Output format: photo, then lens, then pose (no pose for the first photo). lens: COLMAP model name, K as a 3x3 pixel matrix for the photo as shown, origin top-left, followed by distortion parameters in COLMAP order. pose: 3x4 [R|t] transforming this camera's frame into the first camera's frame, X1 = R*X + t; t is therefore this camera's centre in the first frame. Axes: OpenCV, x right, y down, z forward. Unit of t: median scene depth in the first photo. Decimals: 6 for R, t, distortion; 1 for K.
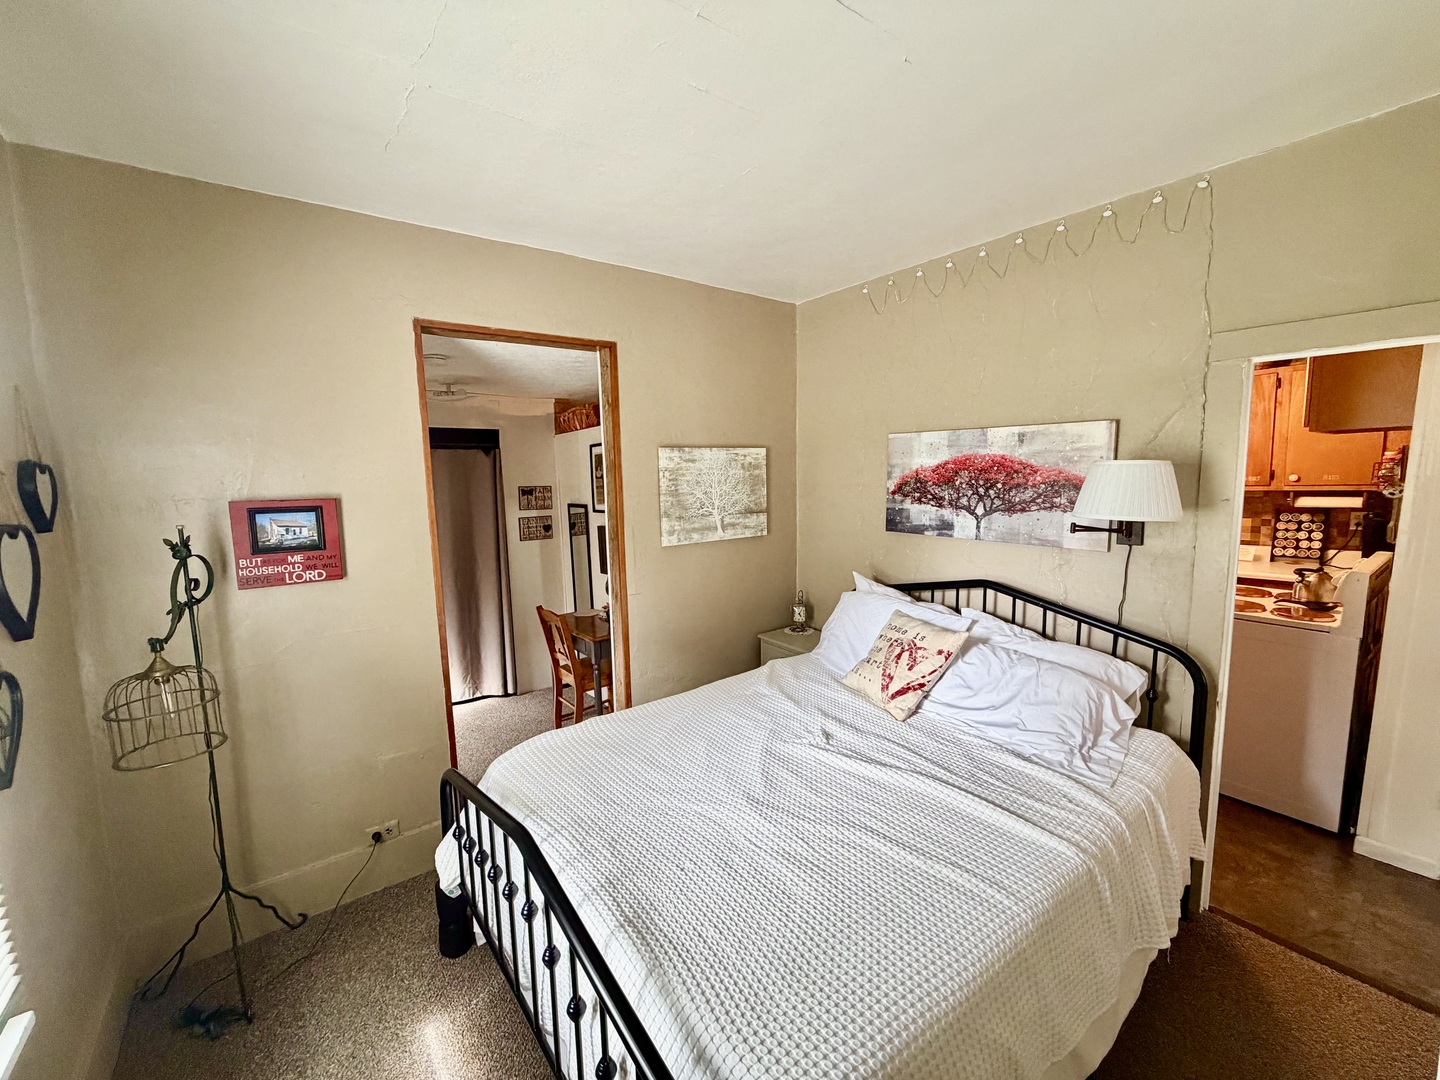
lens RADIAL K [[570.8, 0, 711.7], [0, 570.8, 544.4], [0, 0, 1]] dist [0.000441, -0.000074]
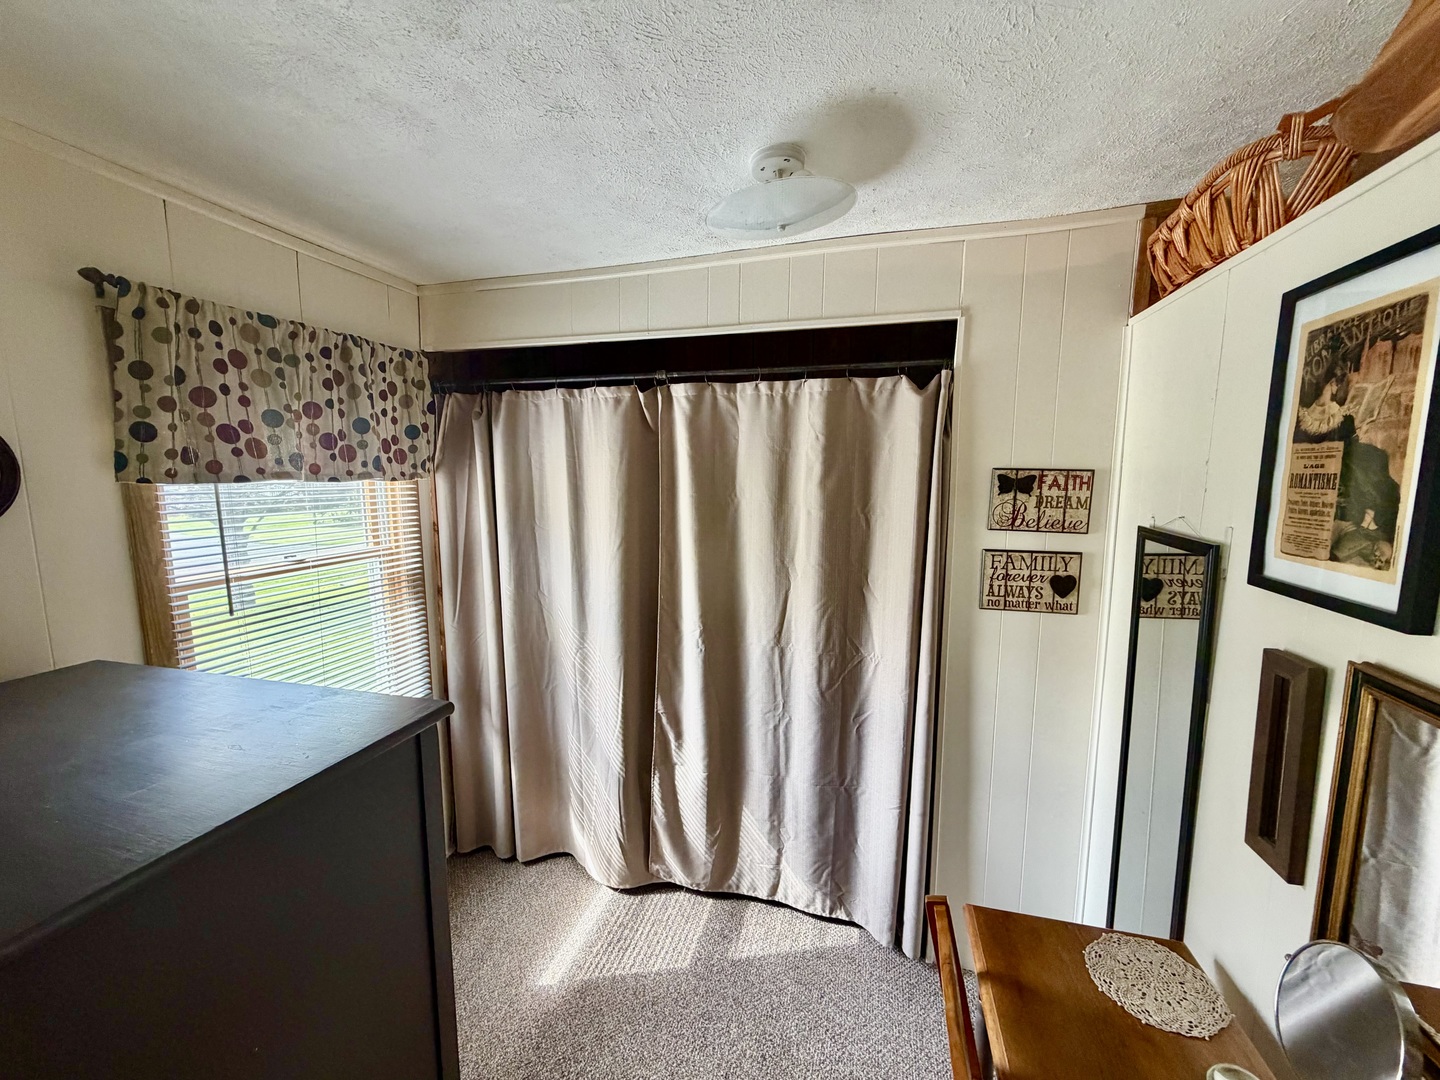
lens RADIAL K [[570.8, 0, 711.7], [0, 570.8, 544.4], [0, 0, 1]] dist [0.000441, -0.000074]
pose [[0.604113, 0.127578, -0.786621, -0.142586], [-0.105402, 0.991222, 0.079814, -0.061018], [0.789898, 0.034694, 0.612256, 0.610479]]
